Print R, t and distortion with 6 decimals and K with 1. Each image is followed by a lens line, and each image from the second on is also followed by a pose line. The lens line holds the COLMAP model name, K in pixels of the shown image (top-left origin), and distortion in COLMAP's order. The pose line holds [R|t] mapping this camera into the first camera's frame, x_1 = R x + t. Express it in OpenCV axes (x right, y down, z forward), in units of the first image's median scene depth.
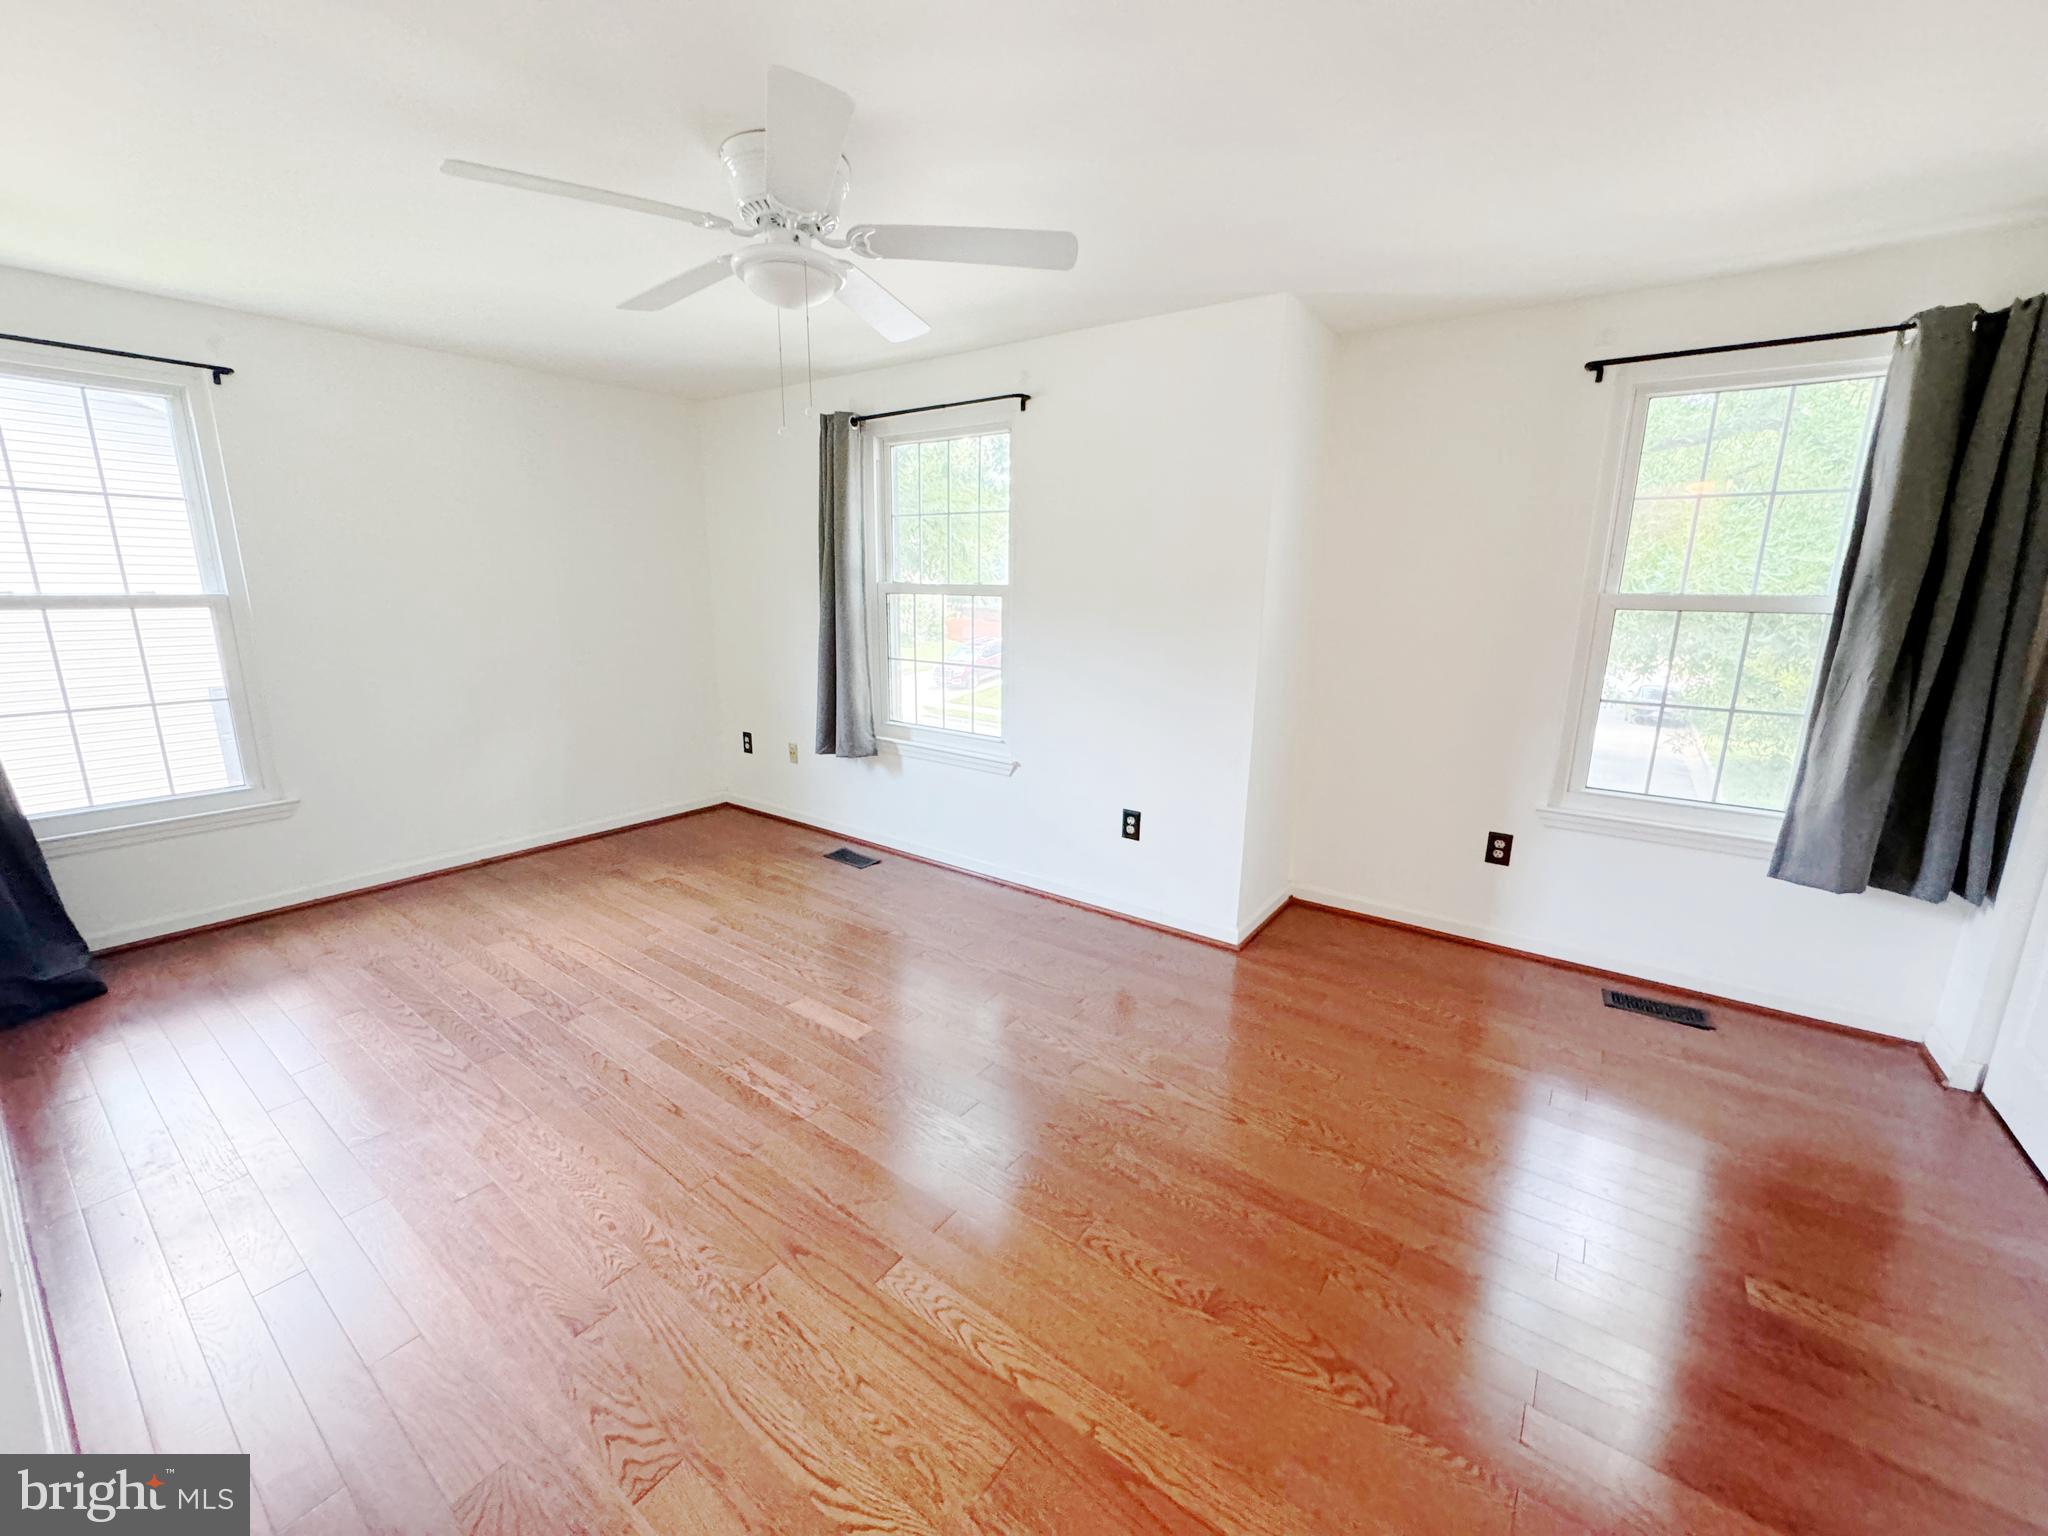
lens RADIAL K [[819.5, 0, 1021.6], [0, 819.5, 764.8], [0, 0, 1]] dist [-0.002608, 0.000306]
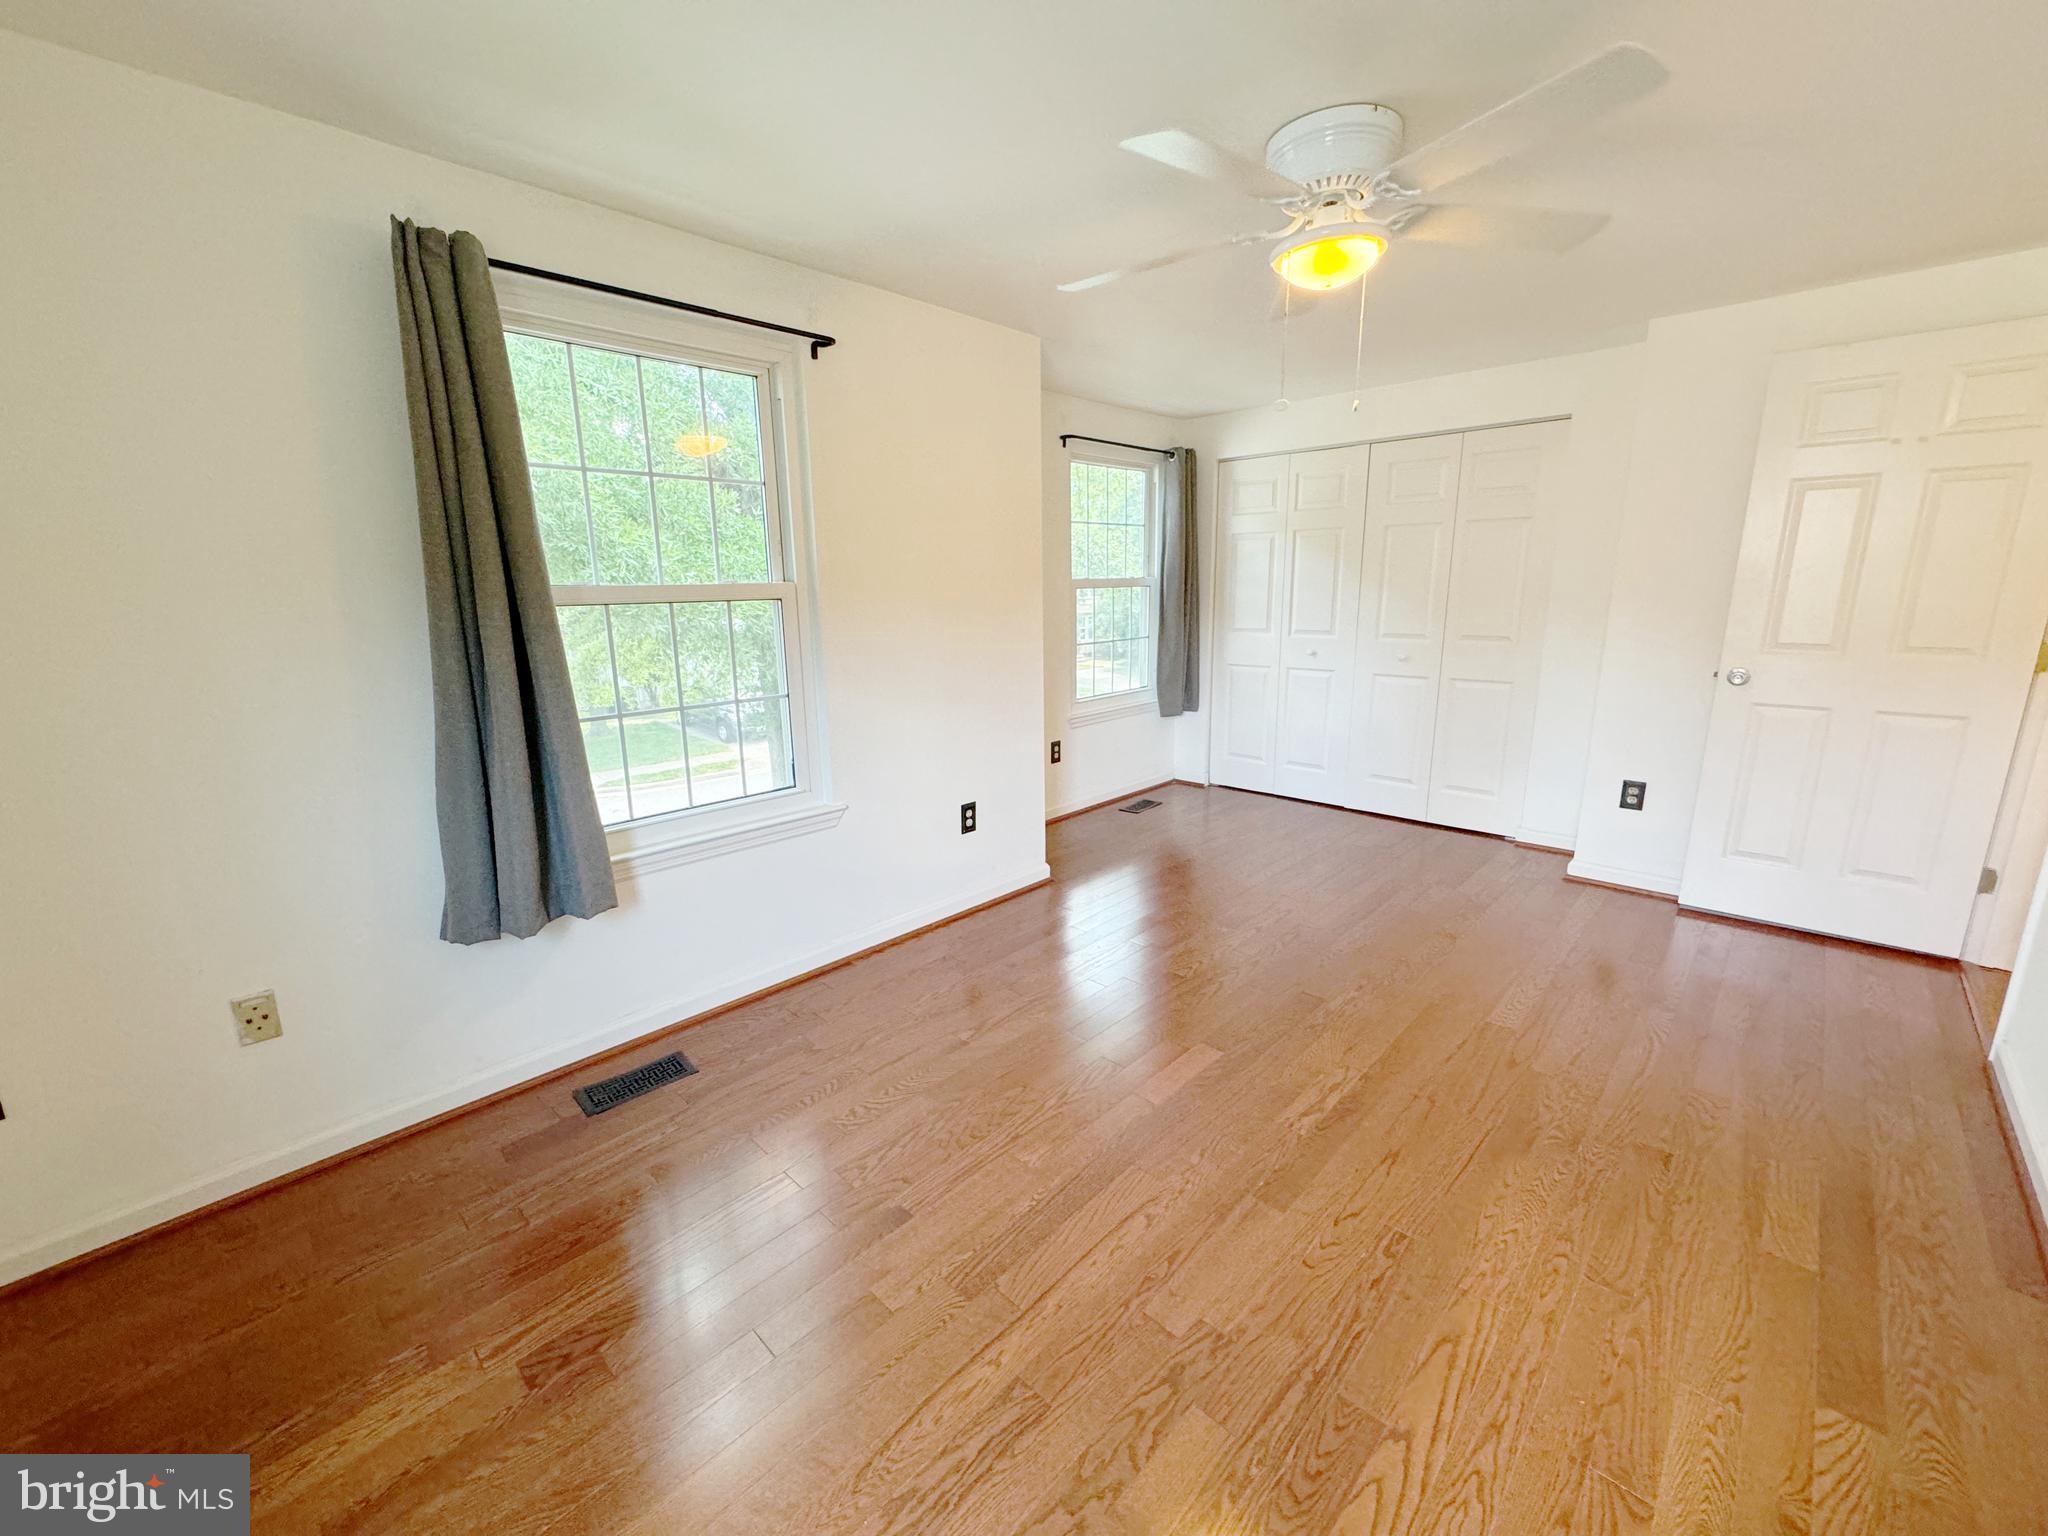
lens RADIAL K [[819.5, 0, 1022.3], [0, 819.5, 763.0], [0, 0, 1]] dist [-0.002608, 0.000306]
pose [[0.128058, -0.227635, 0.965289, -0.921694], [0.234931, 0.952564, 0.193468, -0.192305], [-0.963539, 0.202002, 0.175462, 0.849532]]
